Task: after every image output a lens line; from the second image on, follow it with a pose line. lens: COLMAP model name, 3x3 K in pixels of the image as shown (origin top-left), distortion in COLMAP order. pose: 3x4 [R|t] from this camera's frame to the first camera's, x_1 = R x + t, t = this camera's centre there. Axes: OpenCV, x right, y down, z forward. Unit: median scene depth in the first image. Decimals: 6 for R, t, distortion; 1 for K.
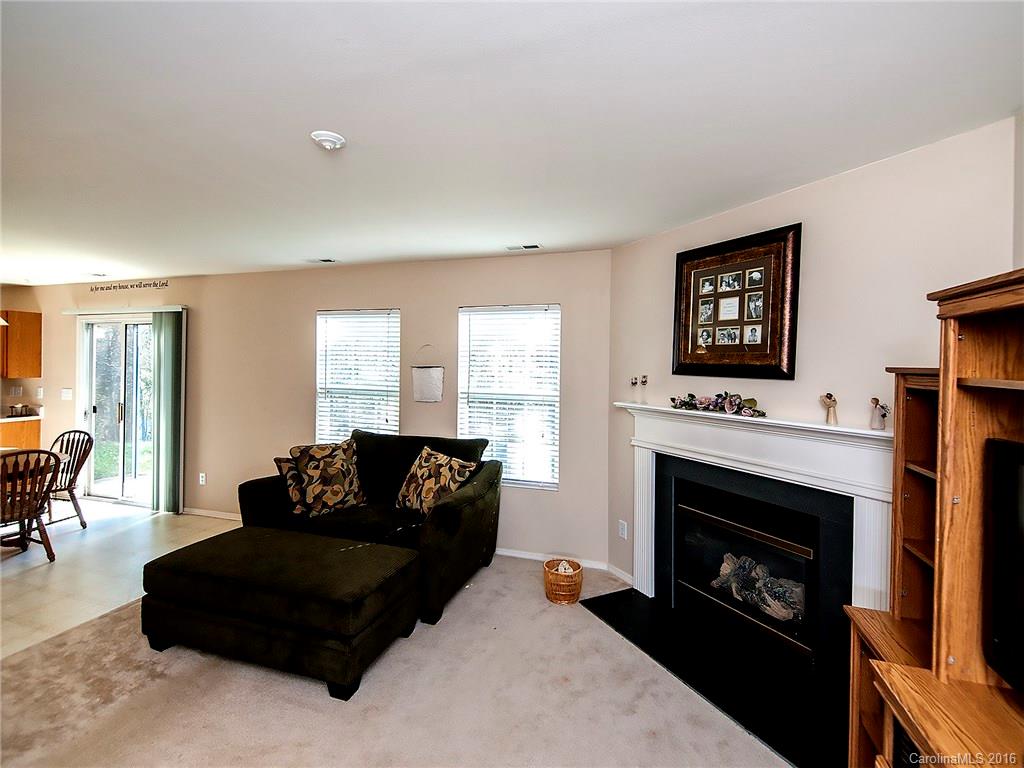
lens RADIAL K [[468.9, 0, 512.0], [0, 468.9, 384.0], [0, 0, 1]] dist [0.001579, 0.000090]
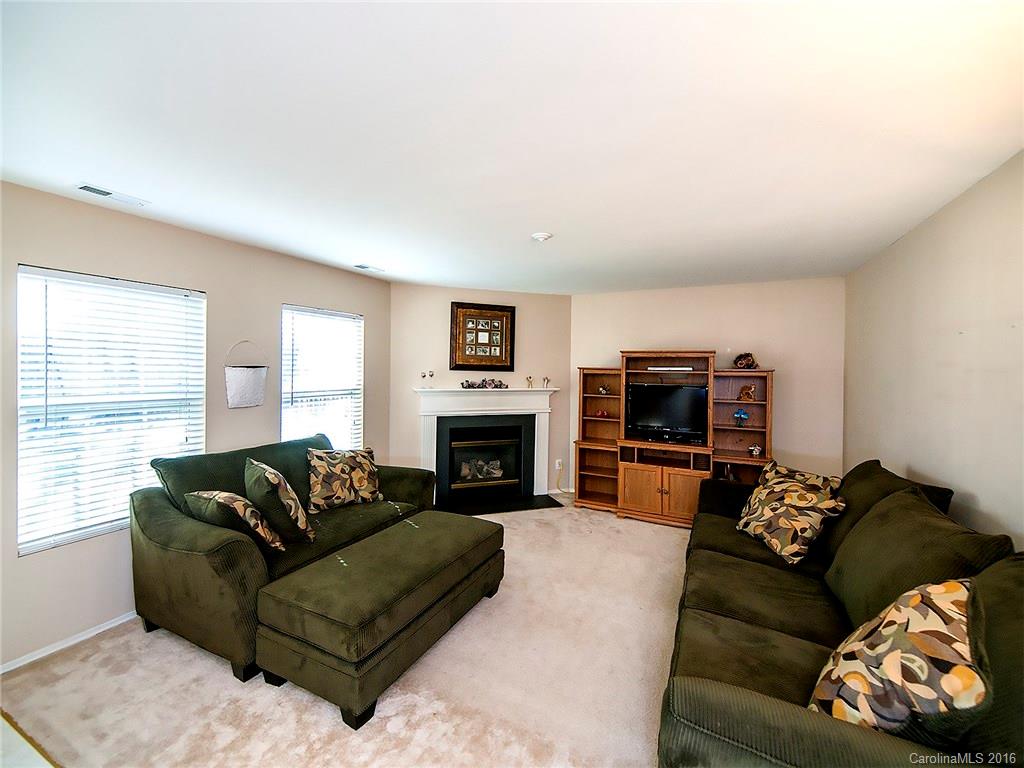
lens RADIAL K [[416.4, 0, 512.0], [0, 416.4, 384.0], [0, 0, 1]] dist [-0.001842, -0.000275]
pose [[0.148121, -0.053877, 0.987501, -1.258346], [0.022370, 0.998442, 0.051119, -0.046086], [-0.988716, 0.014519, 0.149095, 0.579885]]
